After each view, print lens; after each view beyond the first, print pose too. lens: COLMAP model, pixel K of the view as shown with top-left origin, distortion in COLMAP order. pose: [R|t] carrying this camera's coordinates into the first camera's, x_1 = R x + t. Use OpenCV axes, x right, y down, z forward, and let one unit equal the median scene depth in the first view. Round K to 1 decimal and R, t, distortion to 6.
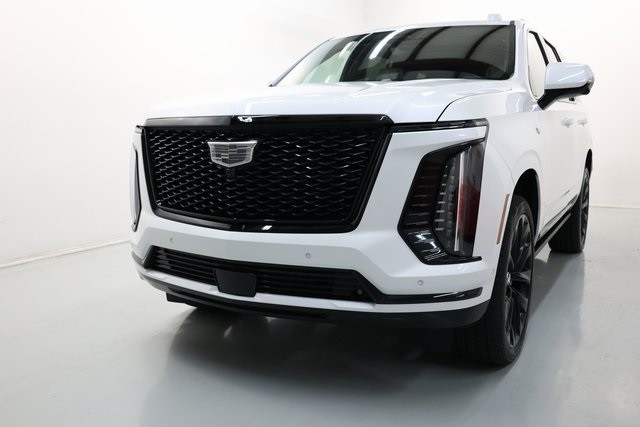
lens RADIAL K [[603.0, 0, 320.3], [0, 603.0, 213.7], [0, 0, 1]] dist [0.025365, 0.000000]
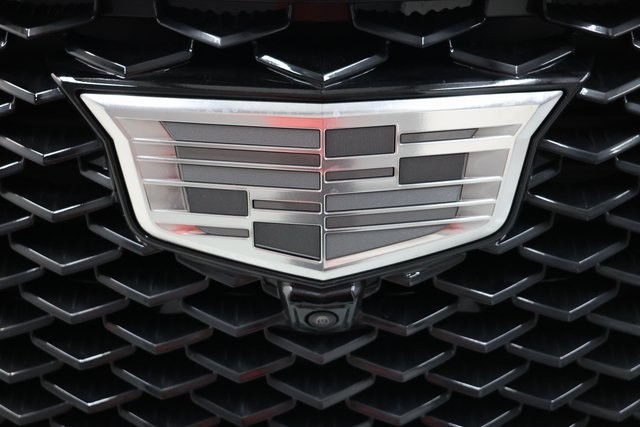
lens RADIAL K [[966.3, 0, 320.1], [0, 966.3, 213.5], [0, 0, 1]] dist [0.013723, 0.000000]
pose [[0.861637, -0.231908, 0.451443, -0.238702], [0.066827, 0.933595, 0.352042, -0.162621], [-0.503107, -0.273164, 0.819918, 0.788809]]
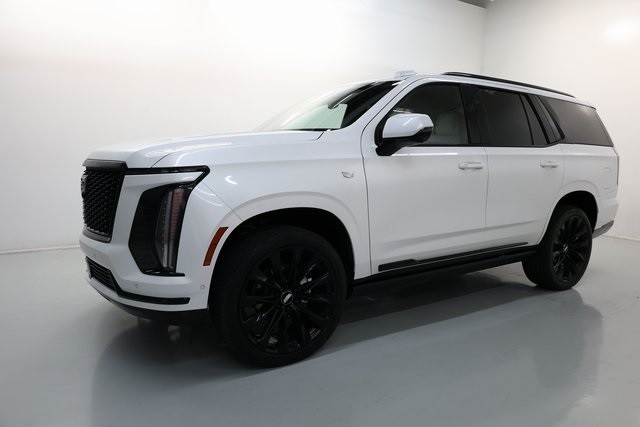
lens RADIAL K [[450.1, 0, 329.5], [0, 450.1, 218.0], [0, 0, 1]] dist [-0.007547, 0.014583]
pose [[0.887162, 0.085310, -0.453504, 0.889998], [-0.083673, 0.996211, 0.023717, -0.088075], [0.453809, 0.016906, 0.890938, 0.262198]]
